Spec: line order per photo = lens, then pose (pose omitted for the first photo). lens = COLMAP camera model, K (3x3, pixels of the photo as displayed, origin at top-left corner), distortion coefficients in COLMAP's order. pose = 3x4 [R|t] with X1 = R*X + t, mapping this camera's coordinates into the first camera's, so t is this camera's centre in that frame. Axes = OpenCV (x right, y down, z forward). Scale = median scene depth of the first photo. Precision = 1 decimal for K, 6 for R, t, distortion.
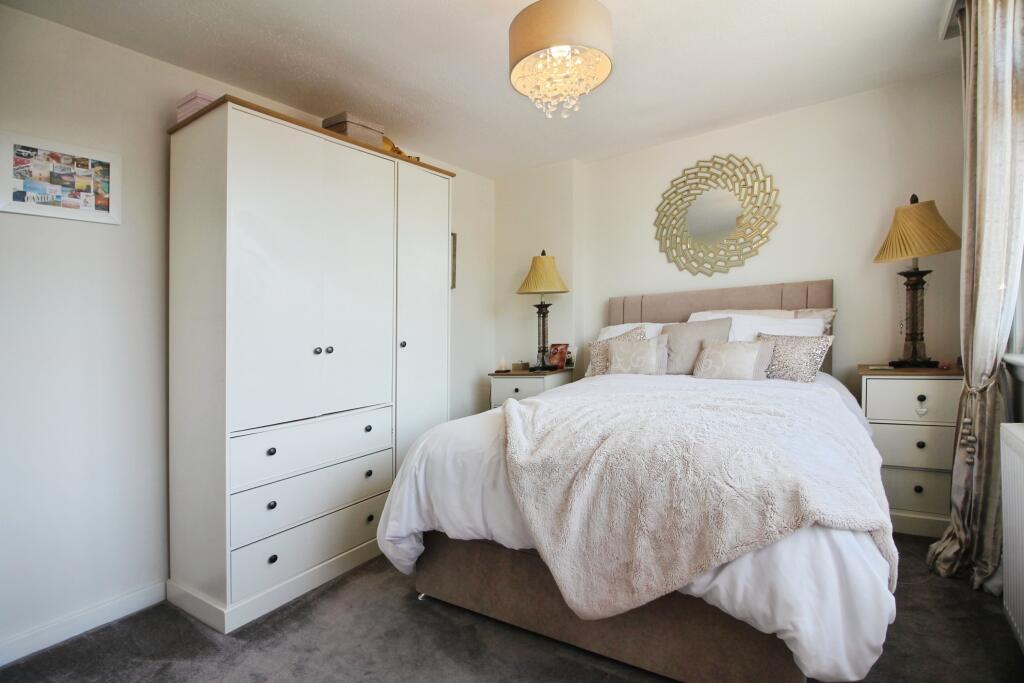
lens RADIAL K [[494.7, 0, 519.3], [0, 494.7, 337.2], [0, 0, 1]] dist [-0.002650, -0.000149]
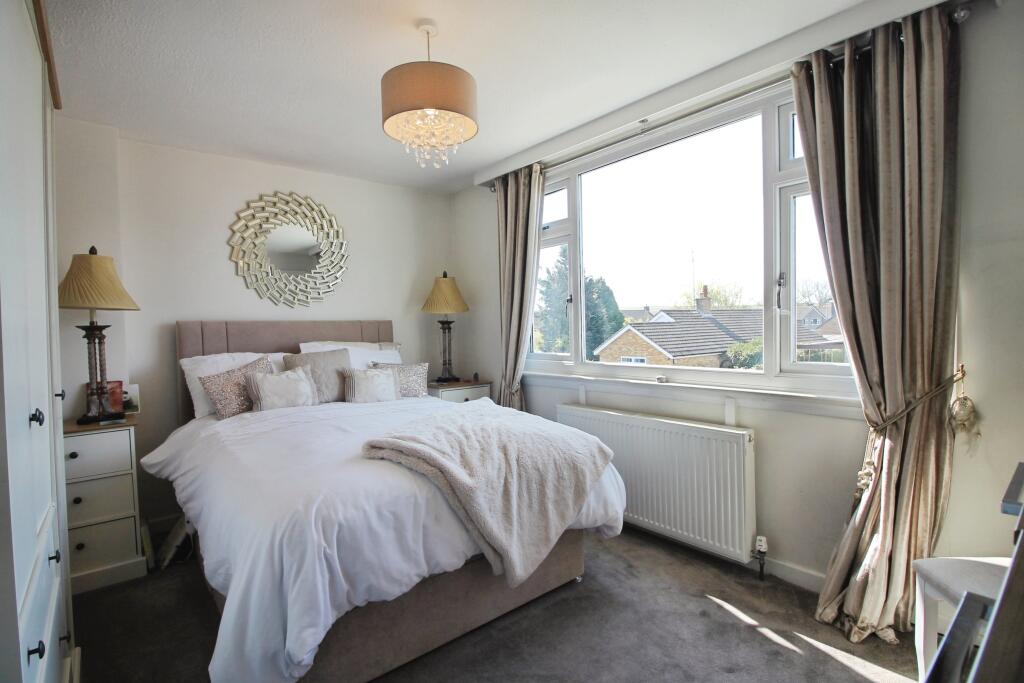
lens RADIAL K [[494.7, 0, 519.3], [0, 494.7, 337.2], [0, 0, 1]] dist [-0.002650, -0.000149]
pose [[0.279091, 0.026311, 0.959904, -0.521672], [0.014797, 0.999388, -0.031695, -0.022633], [-0.960151, 0.023049, 0.278531, 0.279909]]
